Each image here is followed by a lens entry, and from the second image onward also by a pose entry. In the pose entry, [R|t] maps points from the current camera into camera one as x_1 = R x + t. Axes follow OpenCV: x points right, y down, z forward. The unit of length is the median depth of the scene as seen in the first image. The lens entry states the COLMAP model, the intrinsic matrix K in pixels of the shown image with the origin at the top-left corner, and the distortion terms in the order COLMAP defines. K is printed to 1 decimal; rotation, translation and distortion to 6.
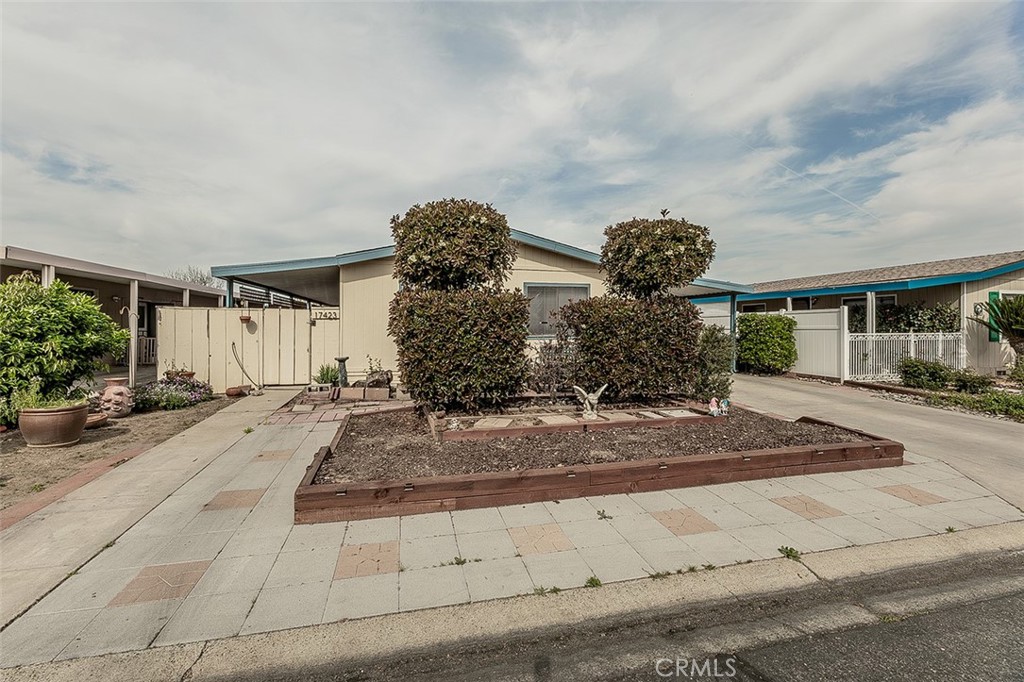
lens RADIAL K [[432.4, 0, 512.6], [0, 432.4, 352.3], [0, 0, 1]] dist [-0.018133, 0.000538]
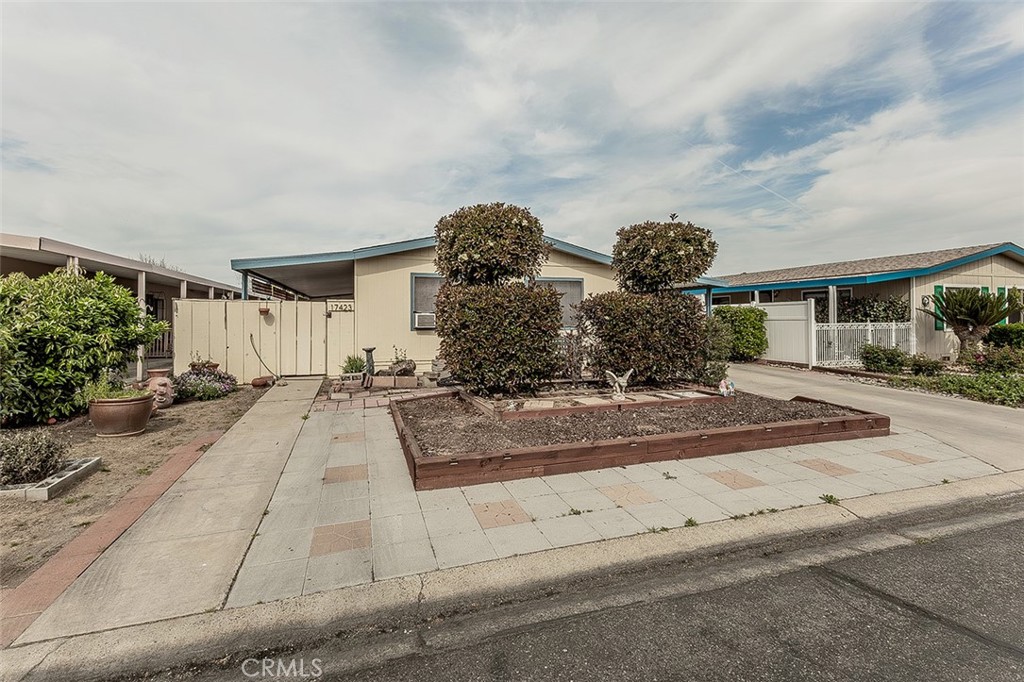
lens RADIAL K [[436.4, 0, 492.7], [0, 436.4, 335.9], [0, 0, 1]] dist [0.001234, -0.000389]
pose [[0.997182, -0.005532, 0.074813, -0.209433], [0.006981, 0.999793, -0.019127, 0.006117], [-0.074692, 0.019595, 0.997014, -0.100428]]
